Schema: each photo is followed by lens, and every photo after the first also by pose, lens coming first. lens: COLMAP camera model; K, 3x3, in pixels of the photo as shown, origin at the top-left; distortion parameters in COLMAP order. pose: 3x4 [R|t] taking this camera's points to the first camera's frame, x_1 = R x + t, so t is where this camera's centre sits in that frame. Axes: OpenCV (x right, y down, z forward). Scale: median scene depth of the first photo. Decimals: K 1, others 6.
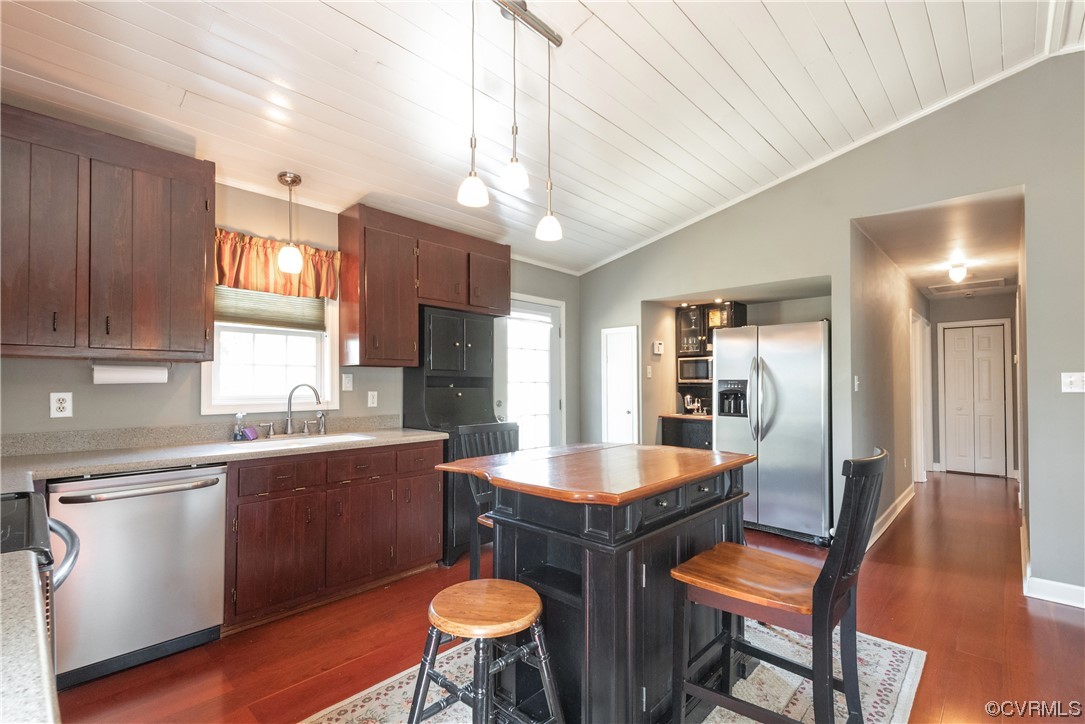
lens RADIAL K [[485.7, 0, 535.5], [0, 485.7, 378.3], [0, 0, 1]] dist [0.015621, -0.000440]
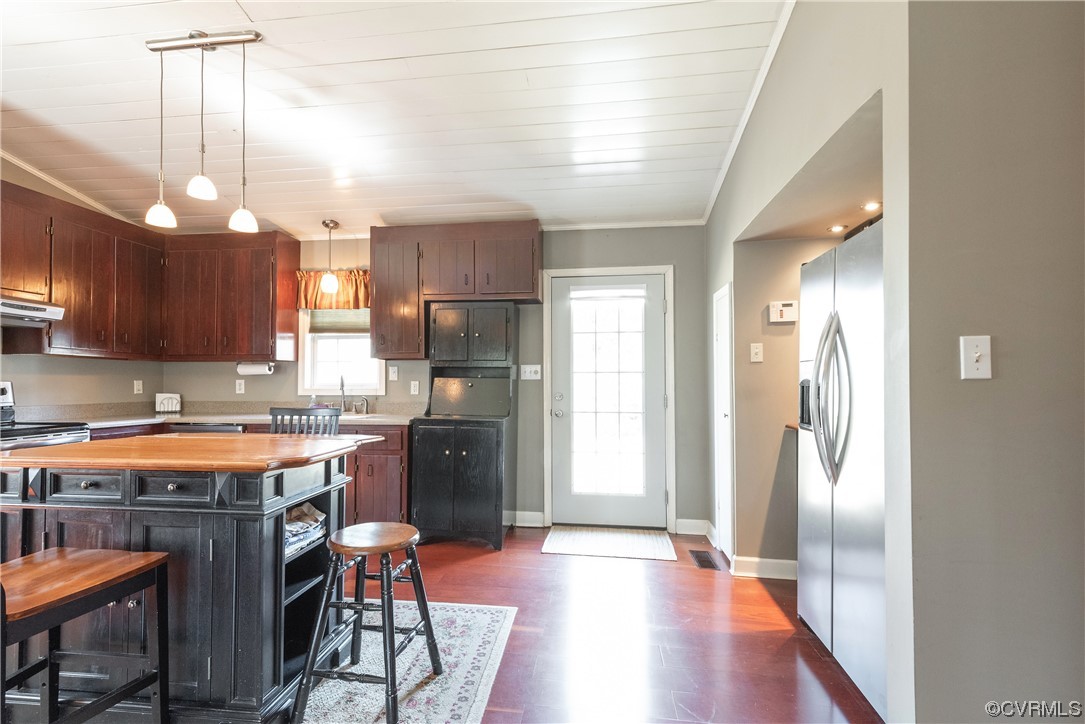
lens RADIAL K [[485.7, 0, 535.5], [0, 485.7, 378.3], [0, 0, 1]] dist [0.015621, -0.000440]
pose [[0.592748, -0.006225, -0.805364, 0.853376], [0.010090, 0.999949, -0.000302, 0.025489], [0.805325, -0.007948, 0.592781, 0.602006]]
